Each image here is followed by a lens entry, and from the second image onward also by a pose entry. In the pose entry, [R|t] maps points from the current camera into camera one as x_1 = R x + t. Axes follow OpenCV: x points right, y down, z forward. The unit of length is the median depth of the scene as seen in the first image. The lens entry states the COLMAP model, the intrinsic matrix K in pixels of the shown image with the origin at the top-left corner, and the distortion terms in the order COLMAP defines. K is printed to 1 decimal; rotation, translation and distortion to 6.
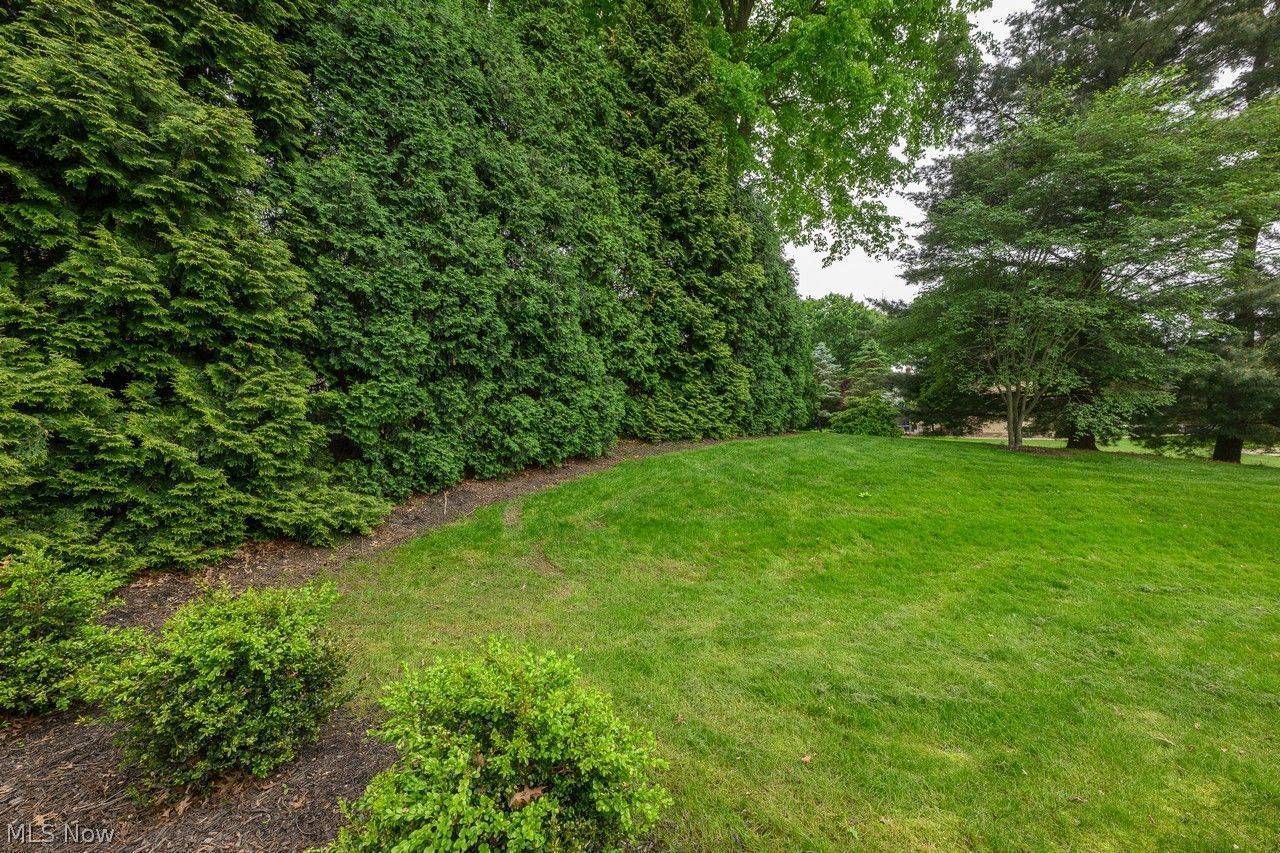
lens RADIAL K [[503.2, 0, 638.4], [0, 503.2, 422.5], [0, 0, 1]] dist [-0.000012, -0.000365]
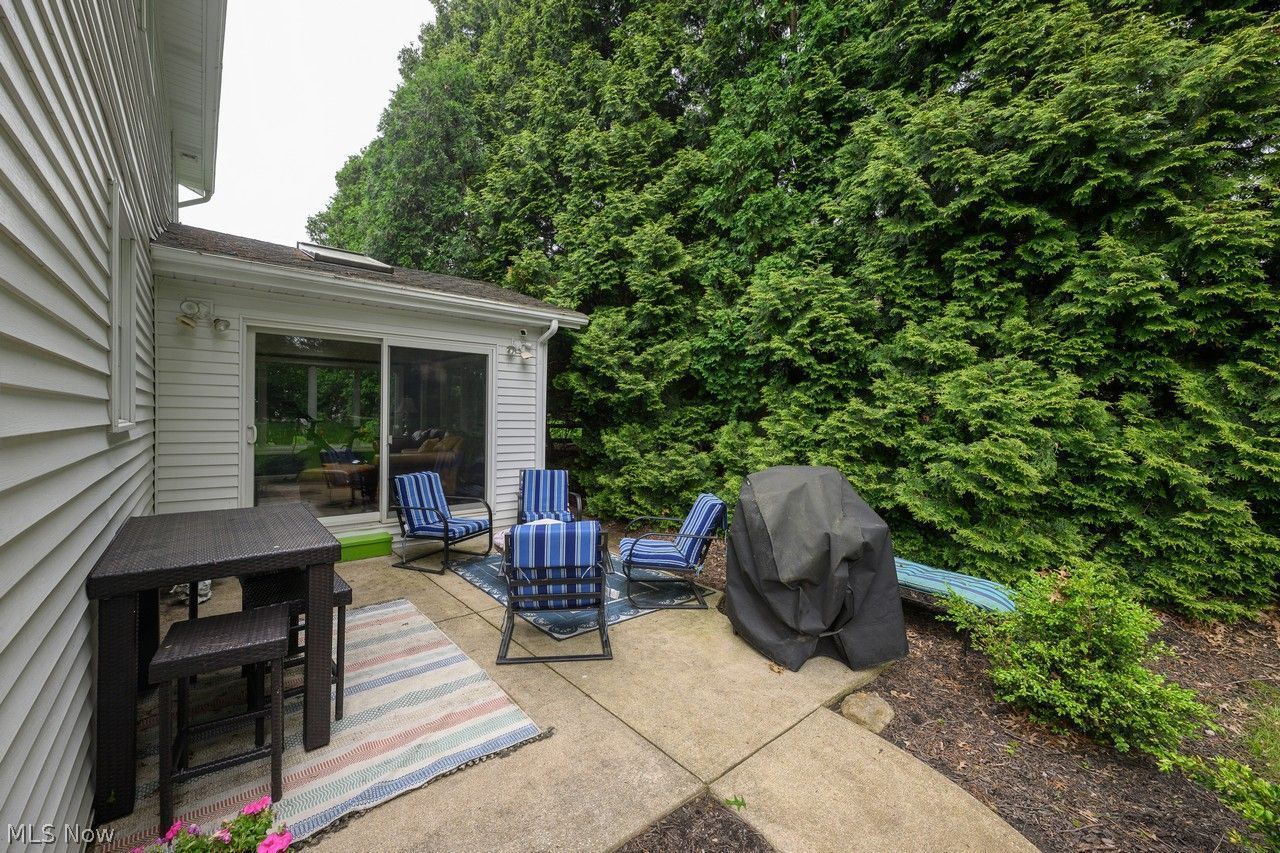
lens RADIAL K [[503.2, 0, 637.3], [0, 503.2, 425.7], [0, 0, 1]] dist [-0.000012, -0.000365]
pose [[0.116211, 0.002883, -0.993220, -0.200133], [-0.017023, 0.999855, 0.000910, -0.006665], [0.993079, 0.016801, 0.116243, -0.000169]]
